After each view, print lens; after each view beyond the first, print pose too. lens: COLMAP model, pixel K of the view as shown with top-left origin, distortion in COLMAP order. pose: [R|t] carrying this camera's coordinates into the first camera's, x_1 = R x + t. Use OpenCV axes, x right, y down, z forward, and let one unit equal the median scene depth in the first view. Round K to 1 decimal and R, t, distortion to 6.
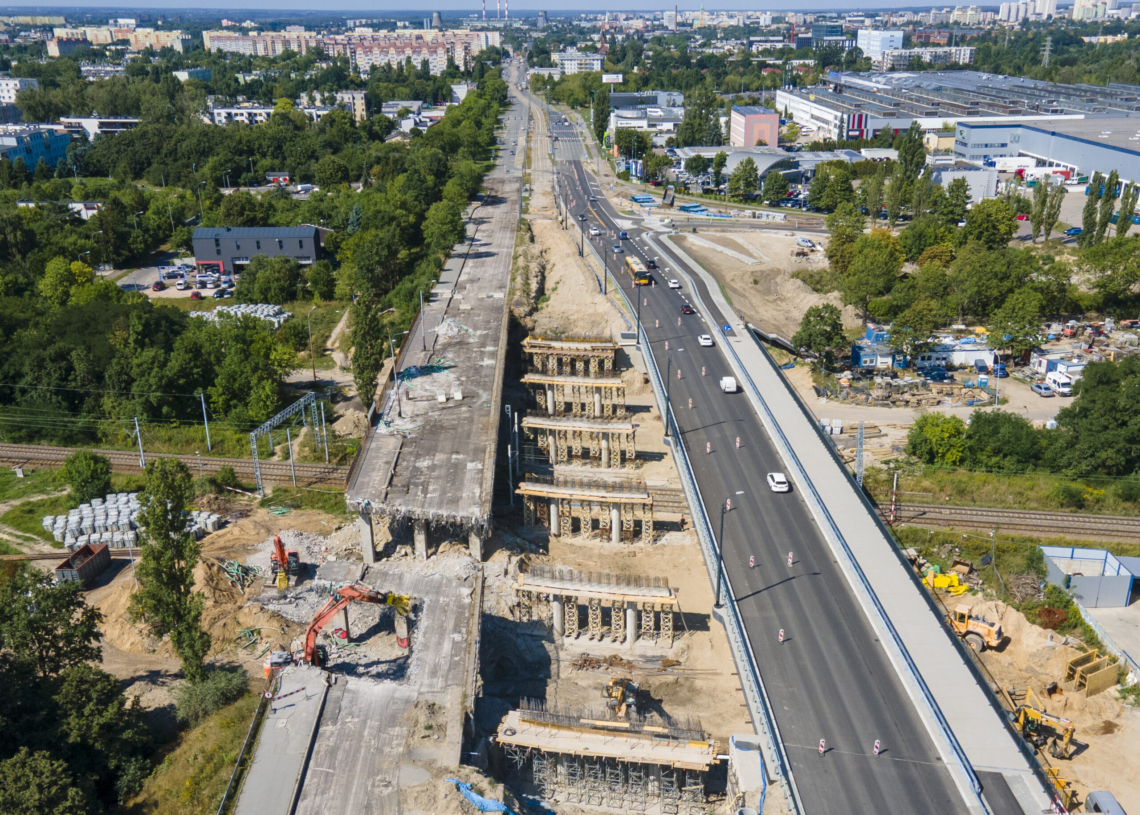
lens RADIAL K [[1151.3, 0, 601.1], [0, 1151.3, 546.6], [0, 0, 1]] dist [0.014614, 0.036079]
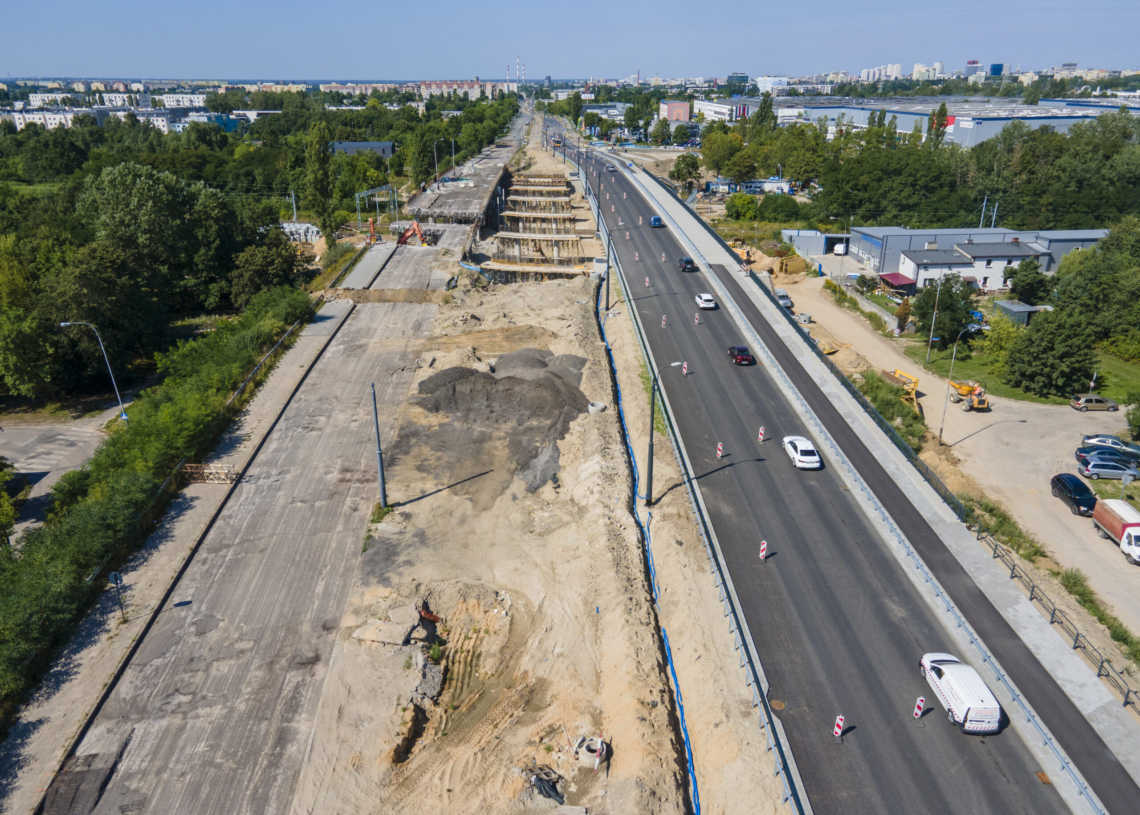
lens RADIAL K [[810.7, 0, 565.0], [0, 810.7, 409.7], [0, 0, 1]] dist [0.005329, 0.049959]
pose [[0.999609, 0.007454, -0.026949, 0.066040], [-0.008776, 0.998747, -0.049261, 0.325716], [0.026548, 0.049478, 0.998422, -0.268164]]
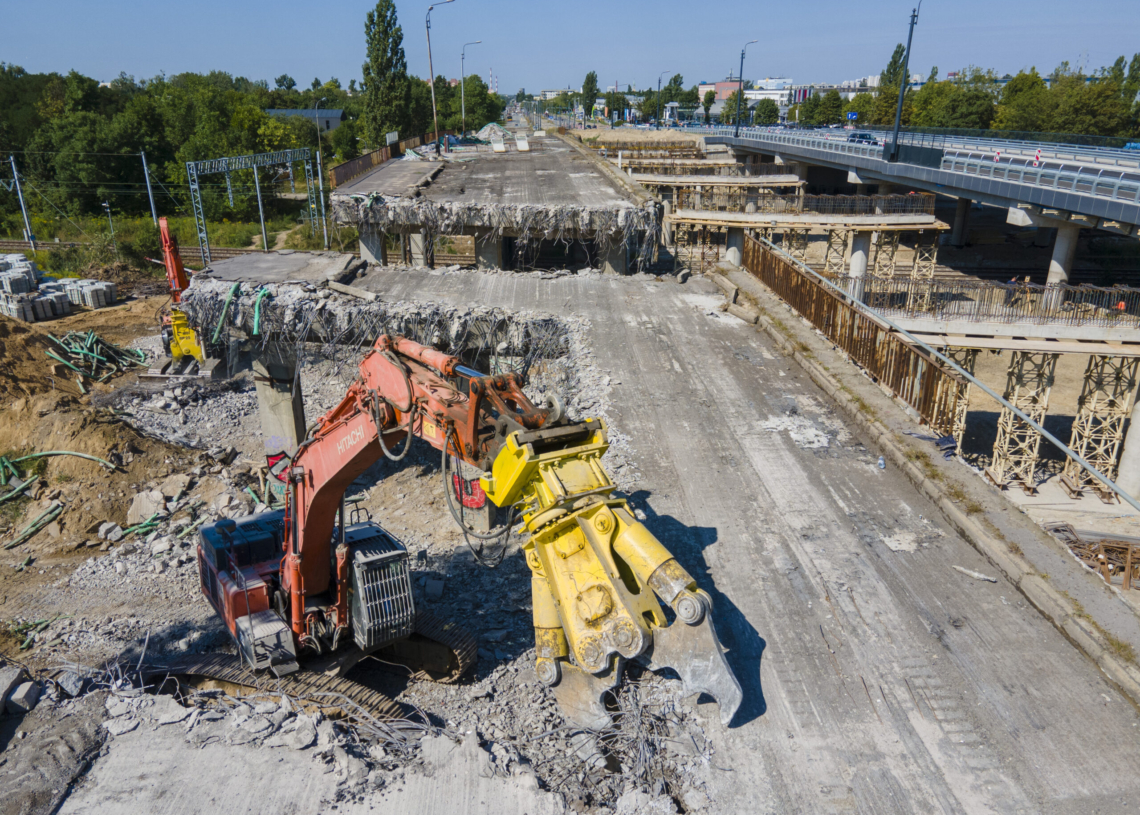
lens RADIAL K [[810.7, 0, 565.0], [0, 810.7, 409.7], [0, 0, 1]] dist [0.005329, 0.049959]
pose [[0.999978, -0.004559, 0.004777, -0.121606], [0.004868, 0.997760, -0.066711, 0.062732], [-0.004462, 0.066733, 0.997761, 0.639661]]
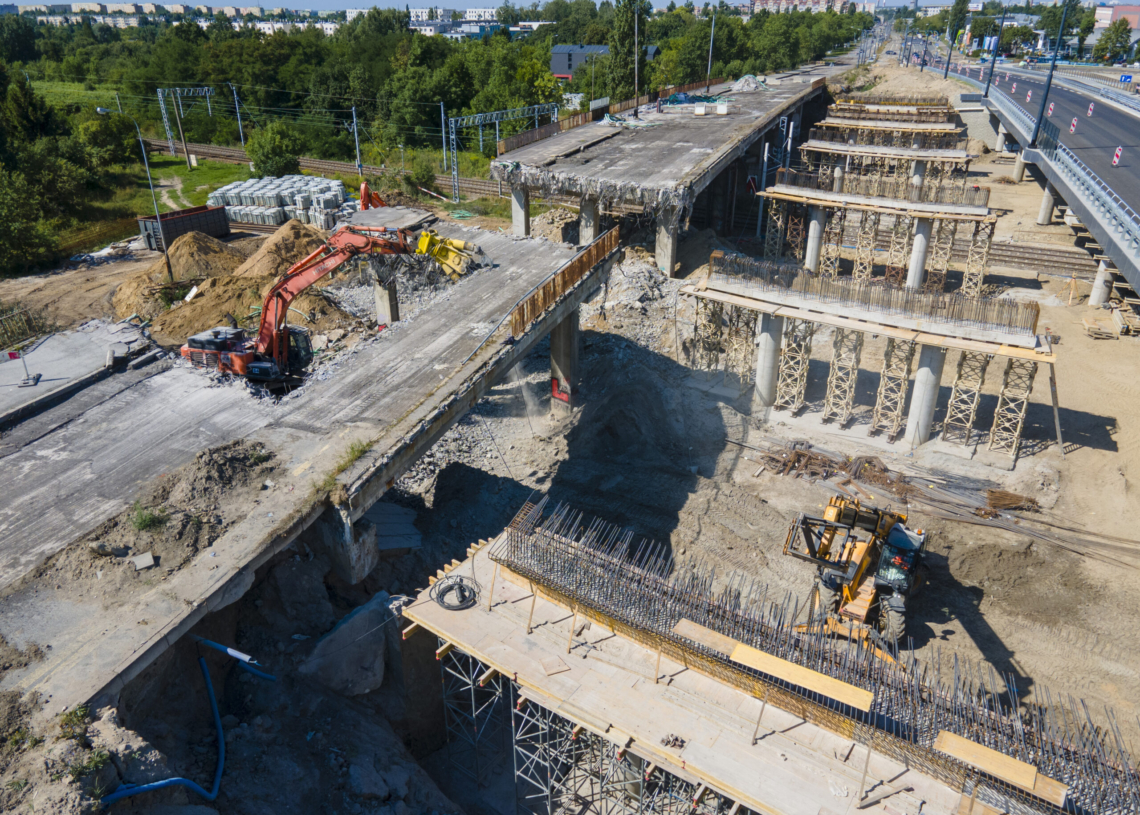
lens RADIAL K [[810.7, 0, 565.0], [0, 810.7, 409.7], [0, 0, 1]] dist [0.005329, 0.049959]
pose [[0.916619, 0.172887, -0.360444, 0.011085], [-0.165441, 0.984865, 0.051669, 0.064927], [0.363922, 0.012271, 0.931349, 0.545468]]
